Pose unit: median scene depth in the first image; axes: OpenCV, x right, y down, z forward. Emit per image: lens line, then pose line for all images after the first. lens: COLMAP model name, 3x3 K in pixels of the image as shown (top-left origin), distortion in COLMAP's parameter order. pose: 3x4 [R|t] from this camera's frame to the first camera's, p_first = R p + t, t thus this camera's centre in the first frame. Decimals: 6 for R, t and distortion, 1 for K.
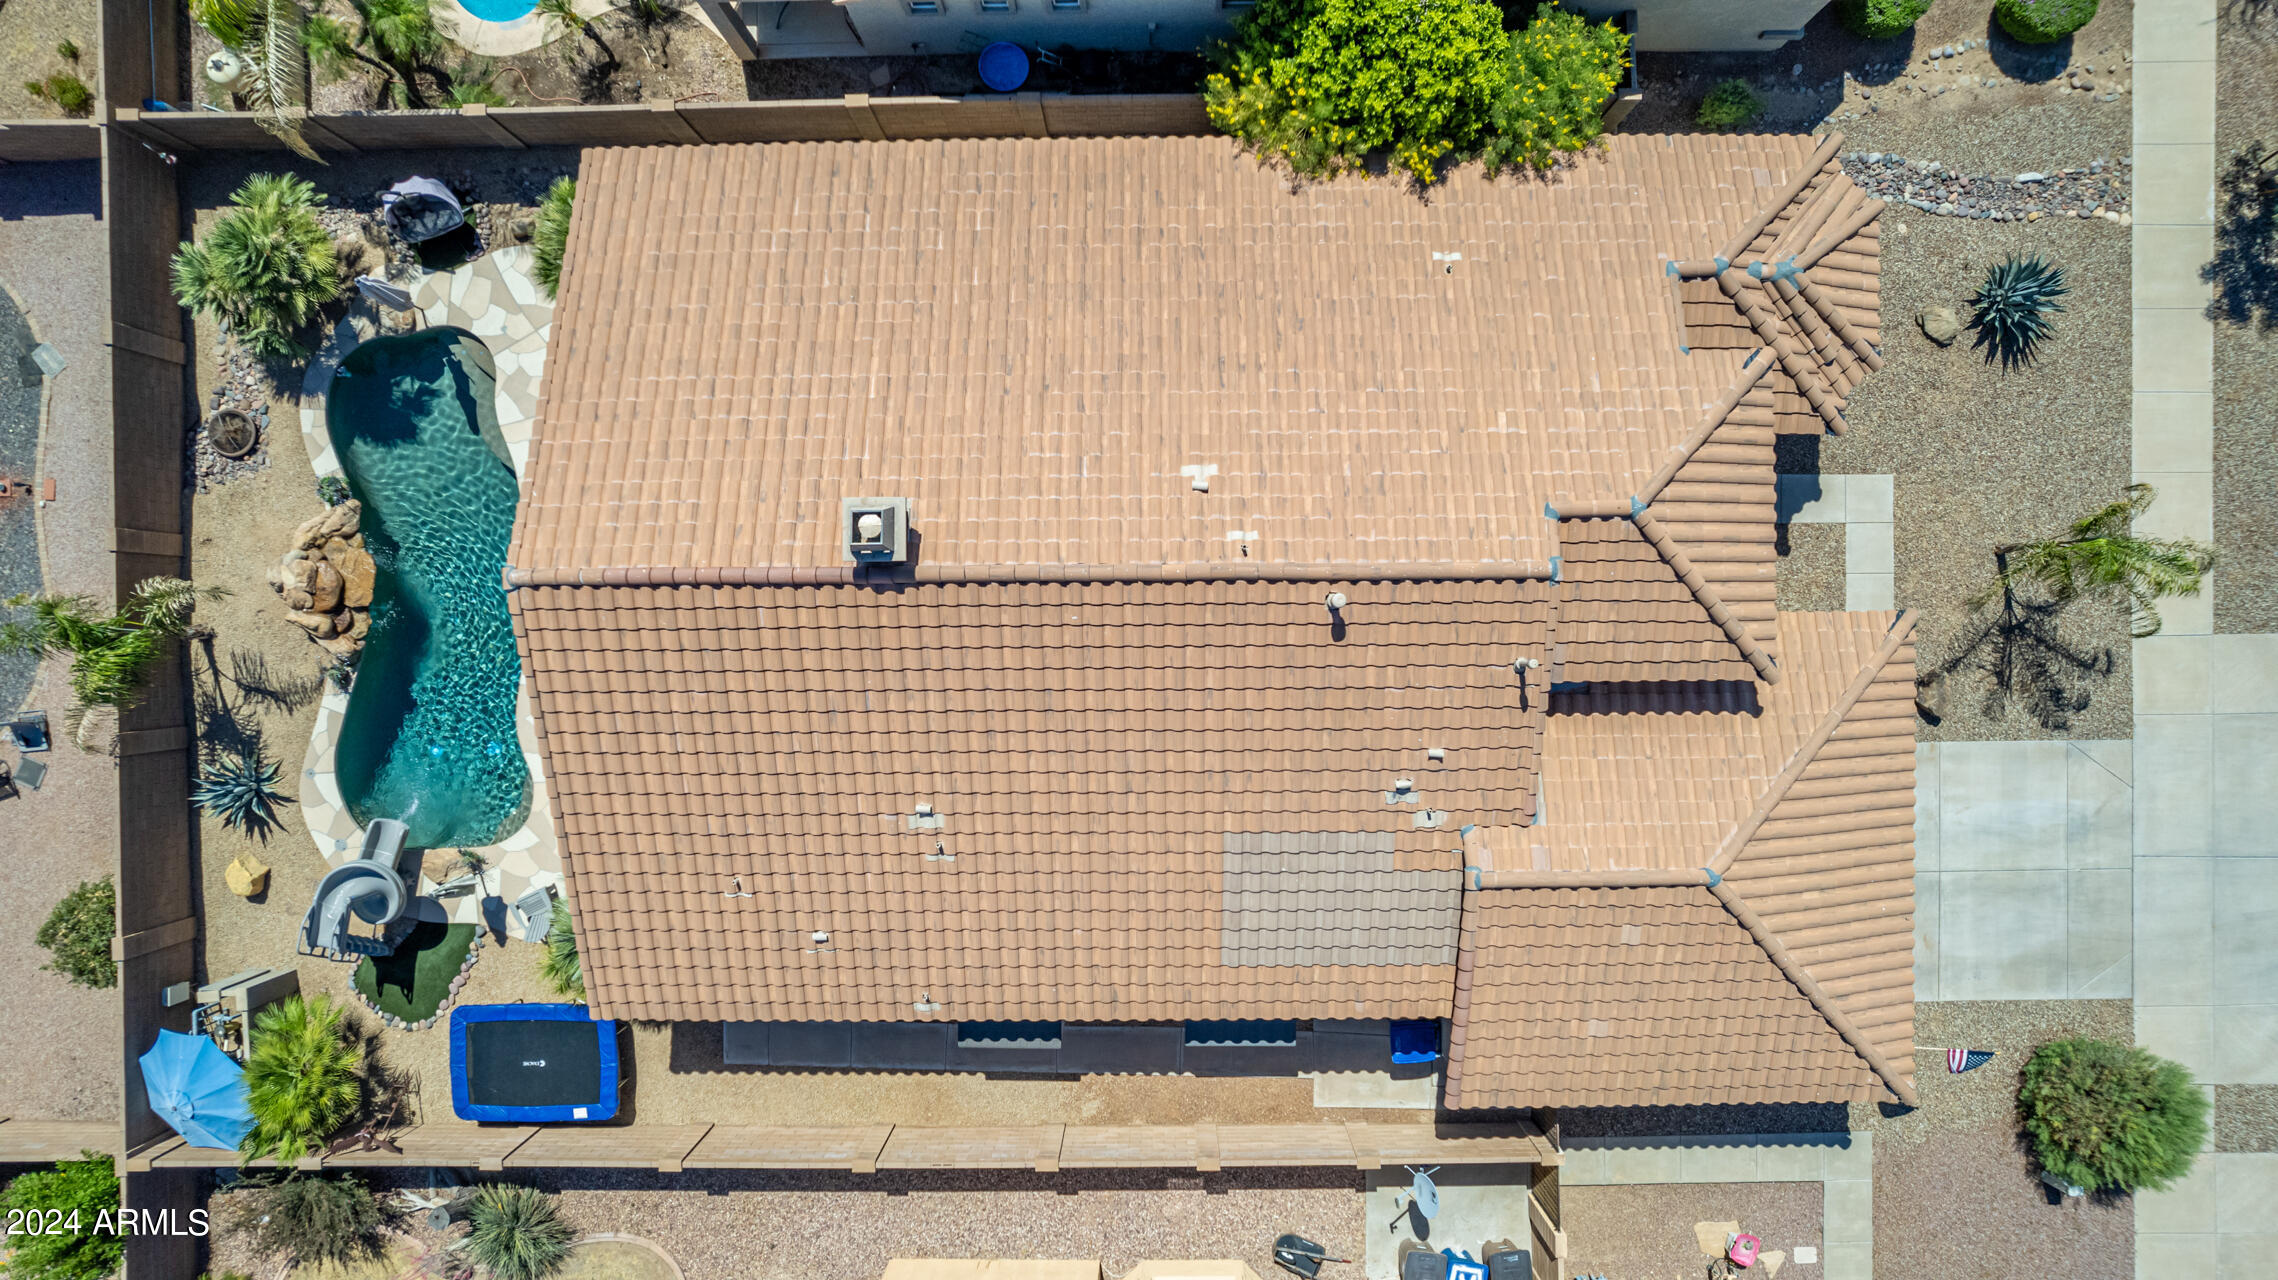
lens RADIAL K [[1453.5, 0, 1140.1], [0, 1453.5, 638.3], [0, 0, 1]] dist [-0.071814, 0.062620]
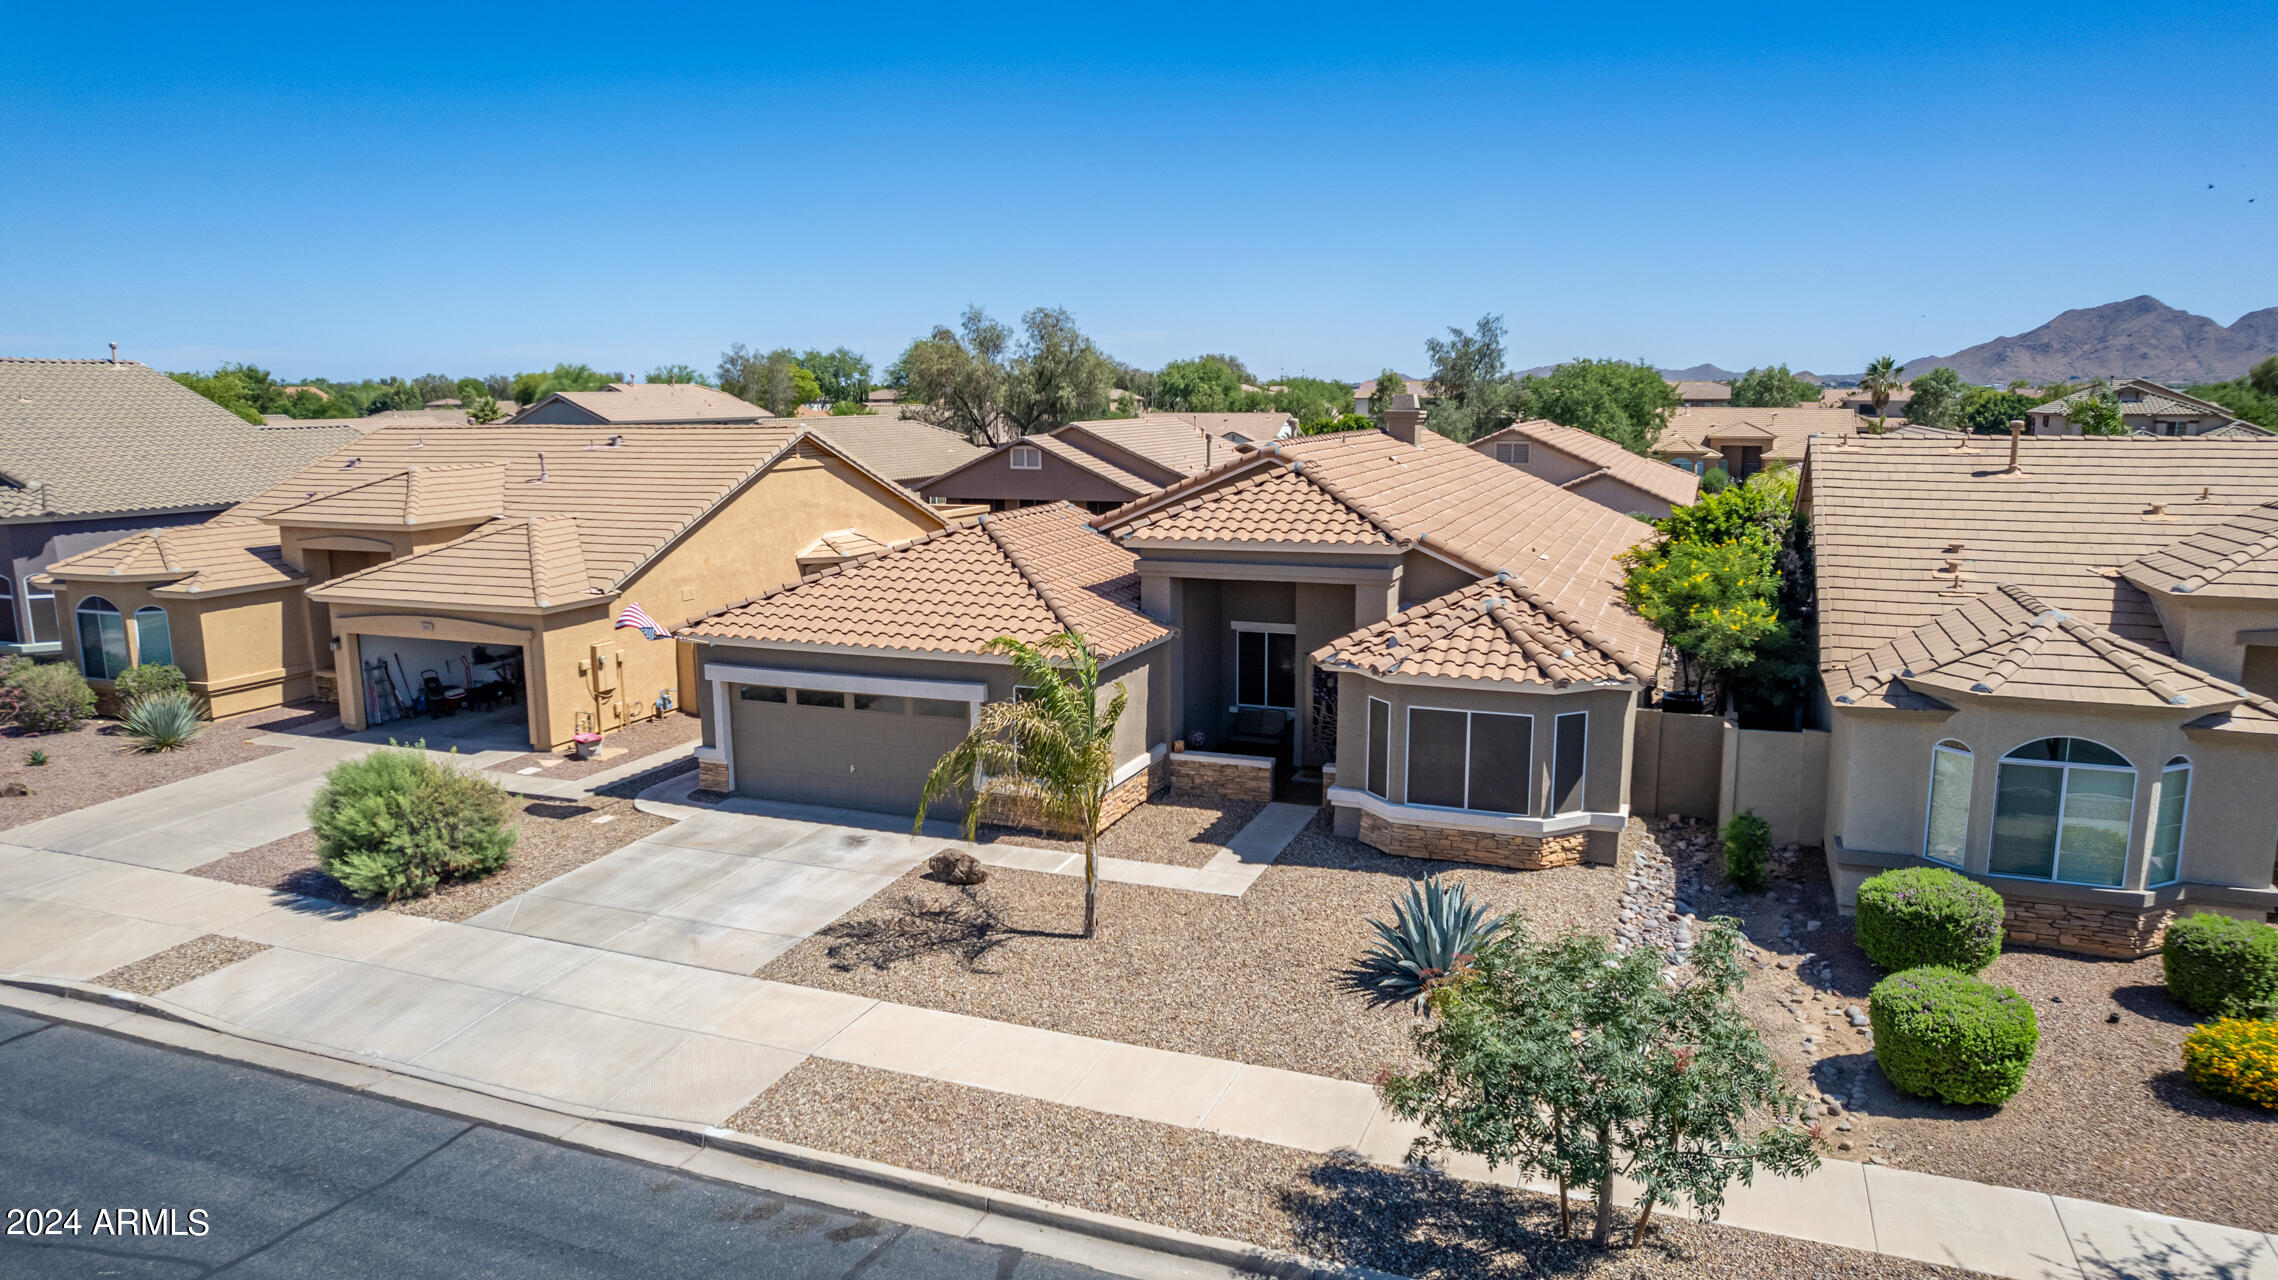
lens RADIAL K [[1453.5, 0, 1143.5], [0, 1453.5, 644.8], [0, 0, 1]] dist [-0.071814, 0.062620]
pose [[-0.372653, 0.170969, -0.912085, 1.220797], [-0.927967, -0.071382, 0.365761, -0.338215], [-0.002573, 0.982687, 0.185254, 0.724034]]
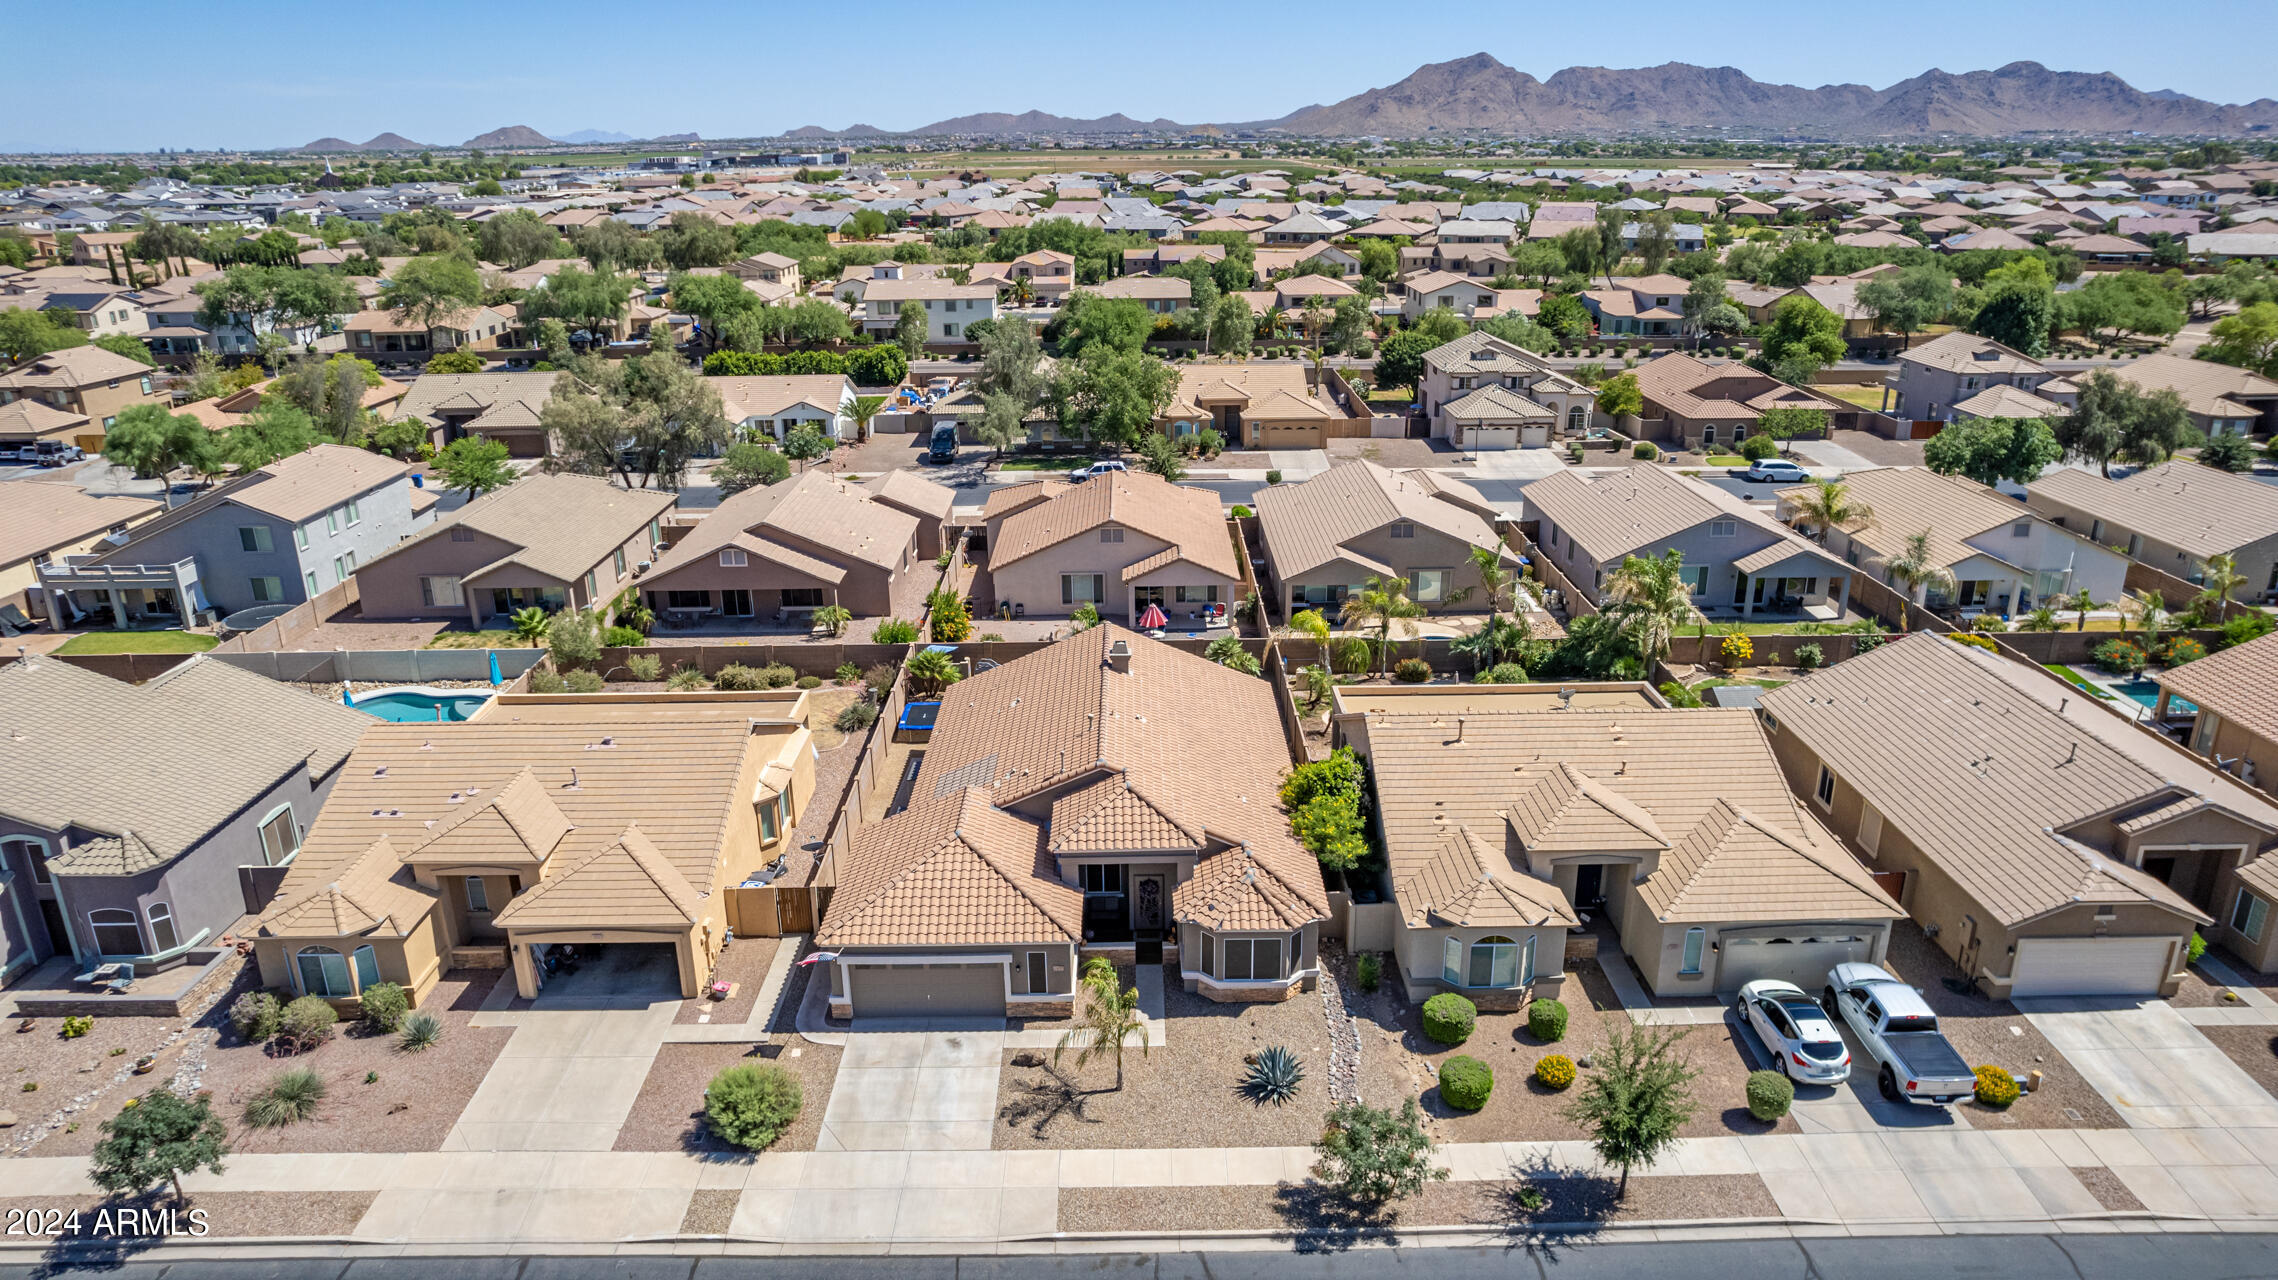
lens RADIAL K [[1453.5, 0, 1147.1], [0, 1453.5, 647.3], [0, 0, 1]] dist [-0.071814, 0.062620]
pose [[0.004971, 0.341381, -0.939912, 1.928730], [-0.999979, -0.002224, -0.006097, -0.082054], [-0.004172, 0.939922, 0.341363, 0.000111]]
